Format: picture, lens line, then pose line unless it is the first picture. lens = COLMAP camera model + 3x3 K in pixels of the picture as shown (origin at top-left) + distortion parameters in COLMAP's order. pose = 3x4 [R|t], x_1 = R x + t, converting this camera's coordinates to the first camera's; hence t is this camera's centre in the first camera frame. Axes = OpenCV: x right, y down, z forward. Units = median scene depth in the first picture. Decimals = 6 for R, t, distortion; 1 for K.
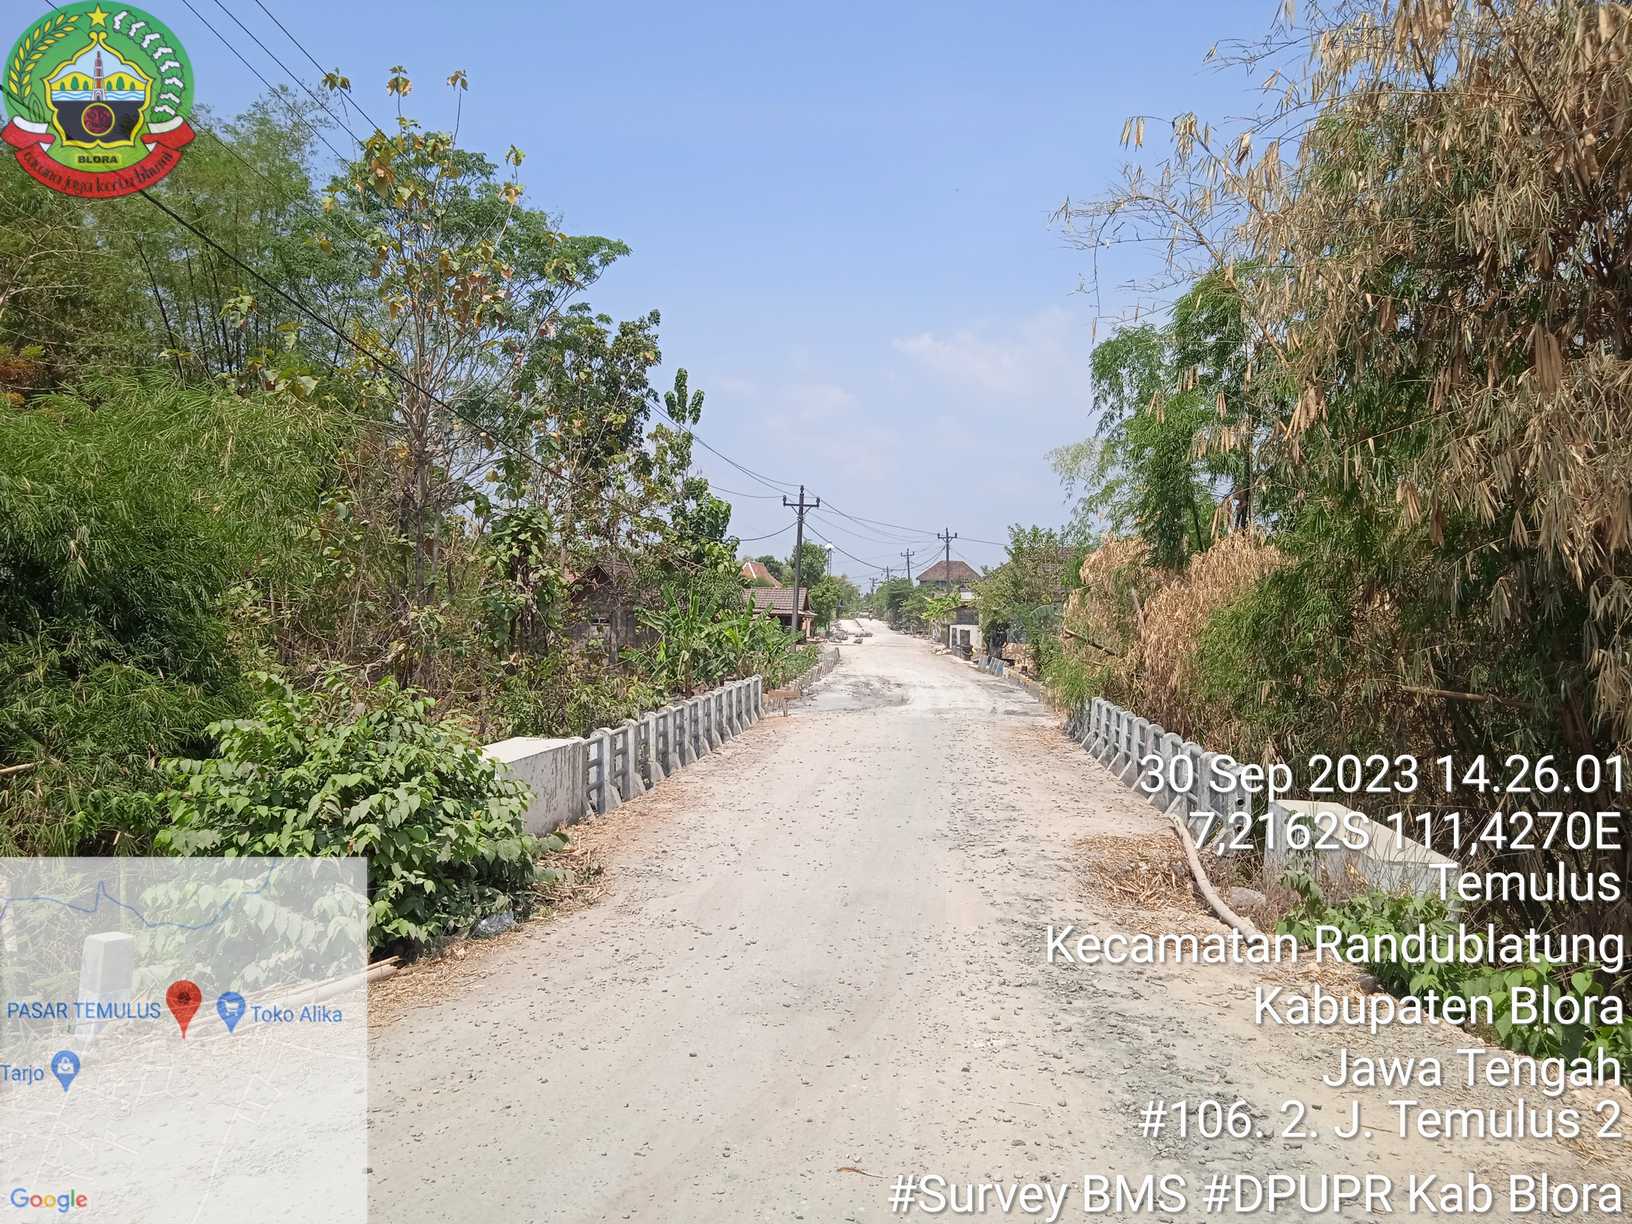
lens RADIAL K [[1324.9, 0, 821.0], [0, 1324.9, 591.4], [0, 0, 1]] dist [0.005206, -0.003001]
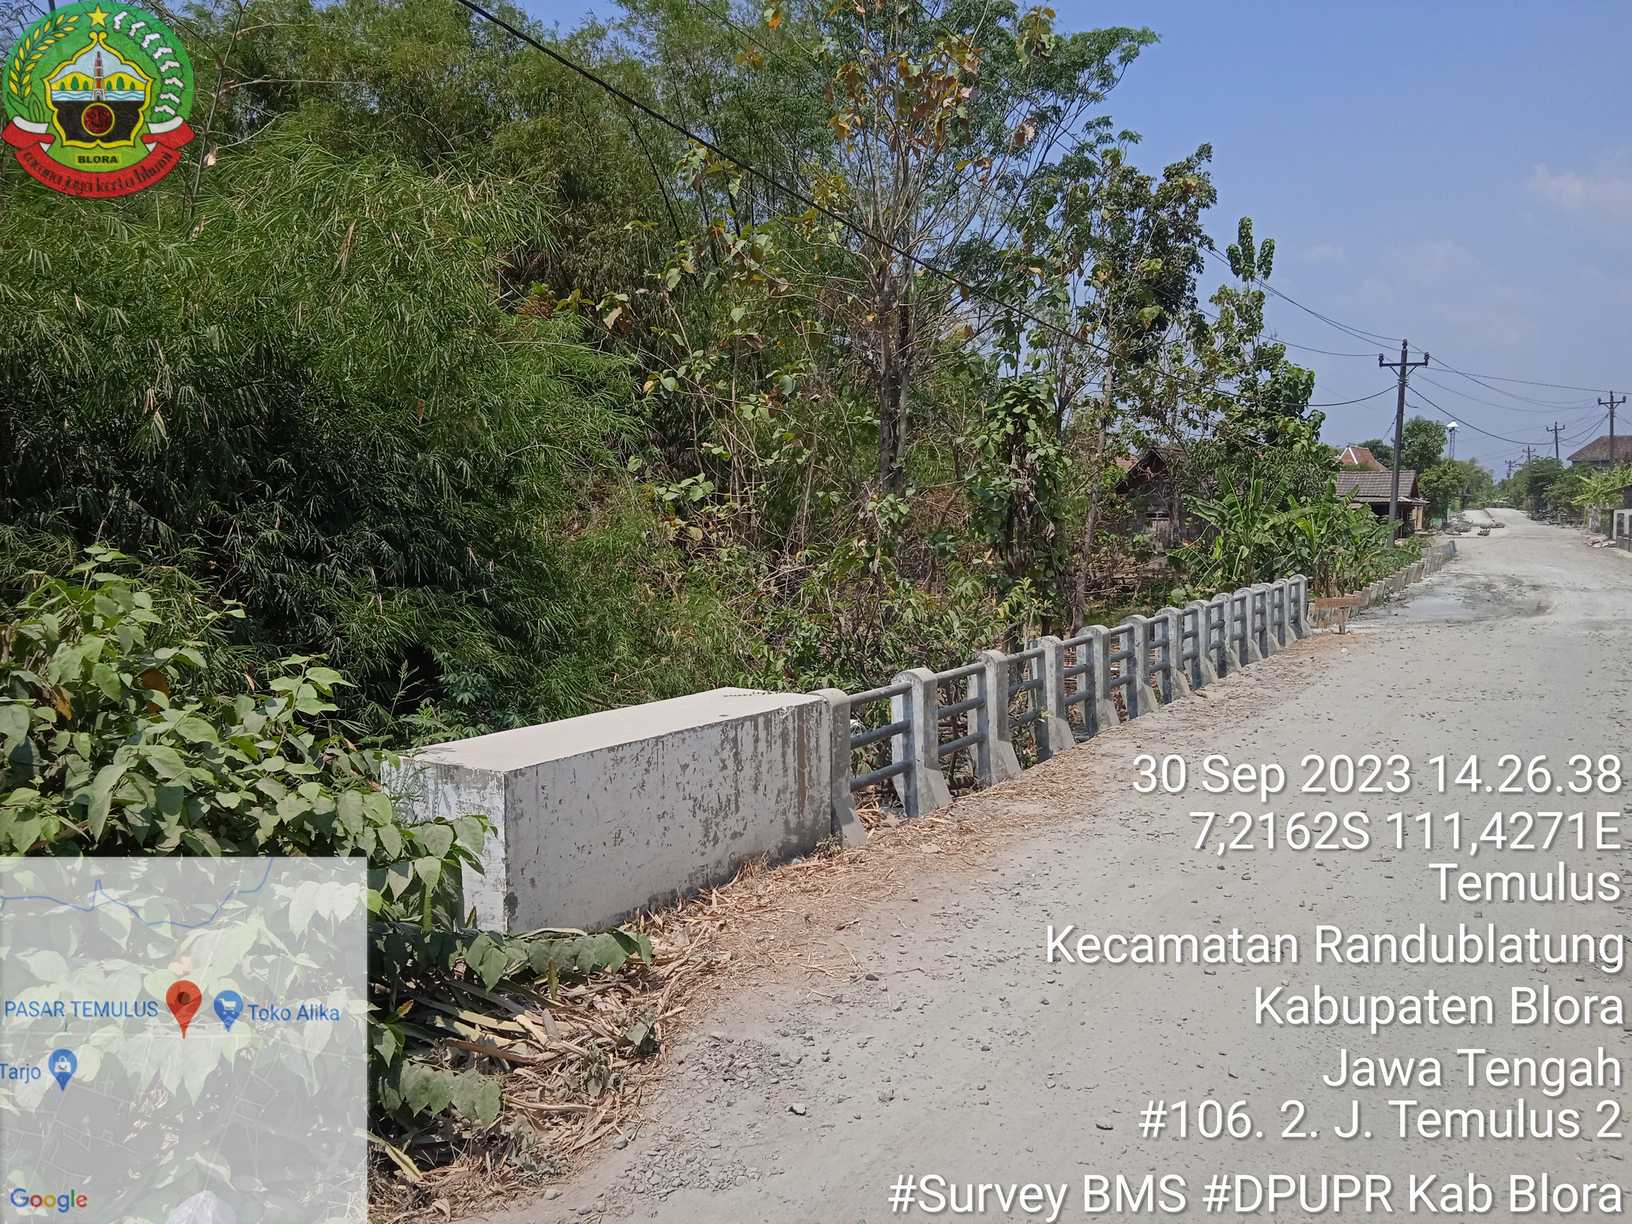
lens RADIAL K [[1324.9, 0, 821.0], [0, 1324.9, 591.4], [0, 0, 1]] dist [0.005206, -0.003001]
pose [[0.904300, -0.000255, -0.426897, 0.011283], [0.032008, 0.997225, 0.067208, 0.008018], [0.425696, -0.074441, 0.901799, 0.124158]]
